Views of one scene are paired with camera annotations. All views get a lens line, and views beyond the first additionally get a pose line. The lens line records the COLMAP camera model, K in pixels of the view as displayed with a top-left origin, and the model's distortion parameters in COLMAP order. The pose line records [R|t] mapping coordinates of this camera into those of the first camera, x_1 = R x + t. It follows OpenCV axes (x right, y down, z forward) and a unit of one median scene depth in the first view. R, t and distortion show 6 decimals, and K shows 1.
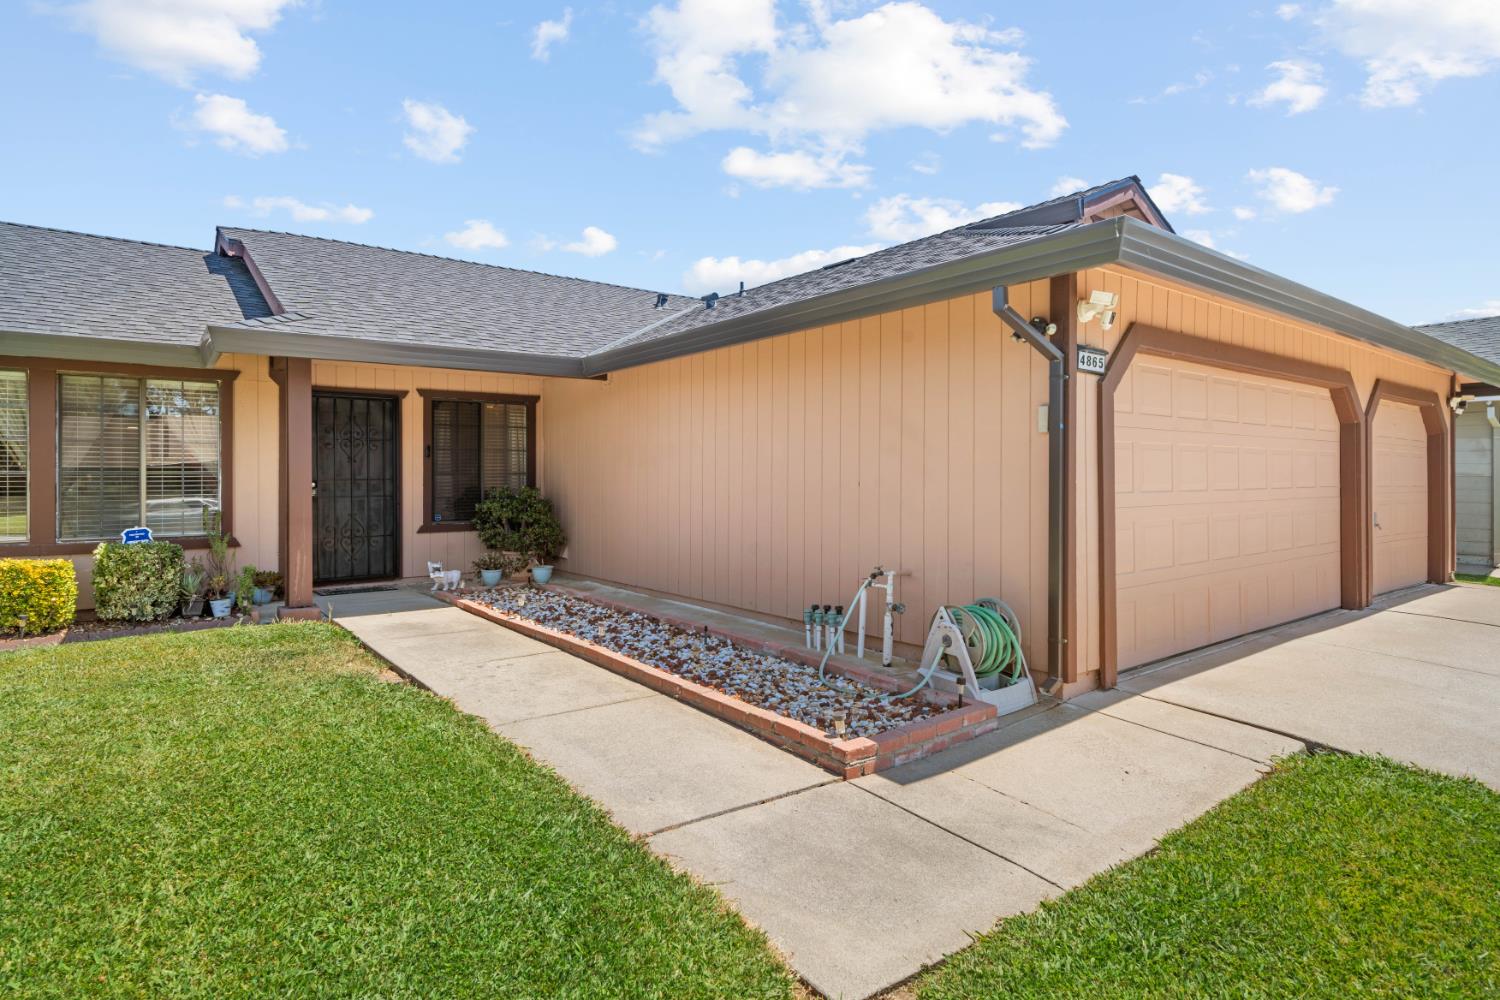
lens RADIAL K [[798.6, 0, 737.7], [0, 798.6, 494.2], [0, 0, 1]] dist [0.005610, 0.002587]
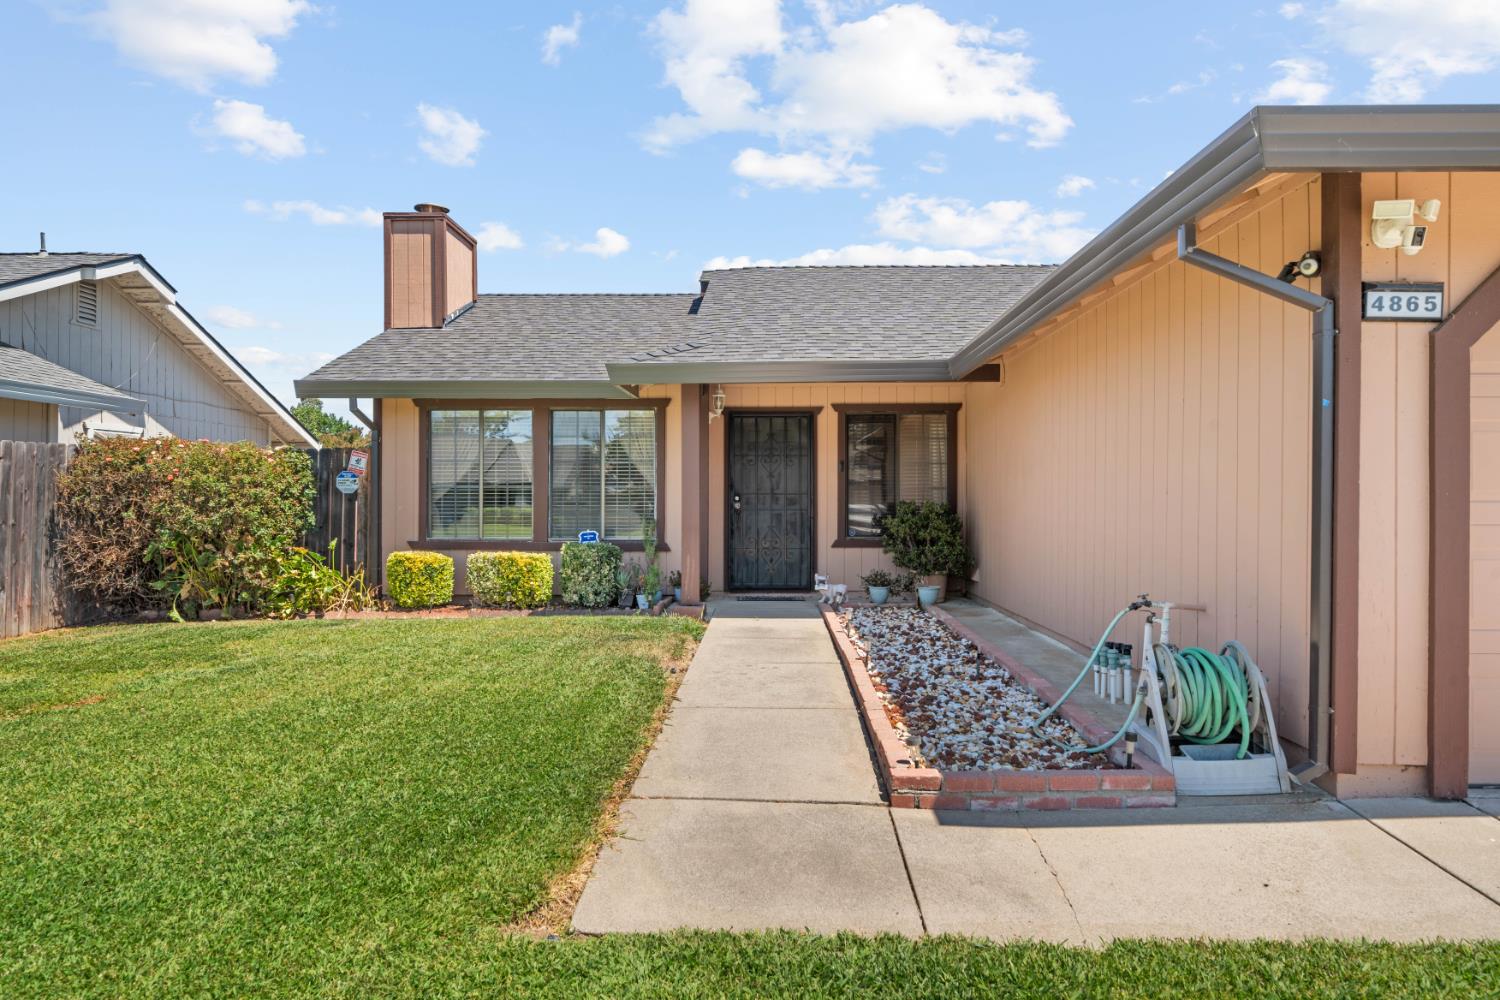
lens RADIAL K [[917.9, 0, 742.3], [0, 917.9, 506.7], [0, 0, 1]] dist [-0.014524, -0.001258]
pose [[0.787204, 0.007985, -0.616640, 0.238771], [-0.017500, 0.999803, -0.009394, 0.011080], [0.616444, 0.018186, 0.787189, 0.026997]]
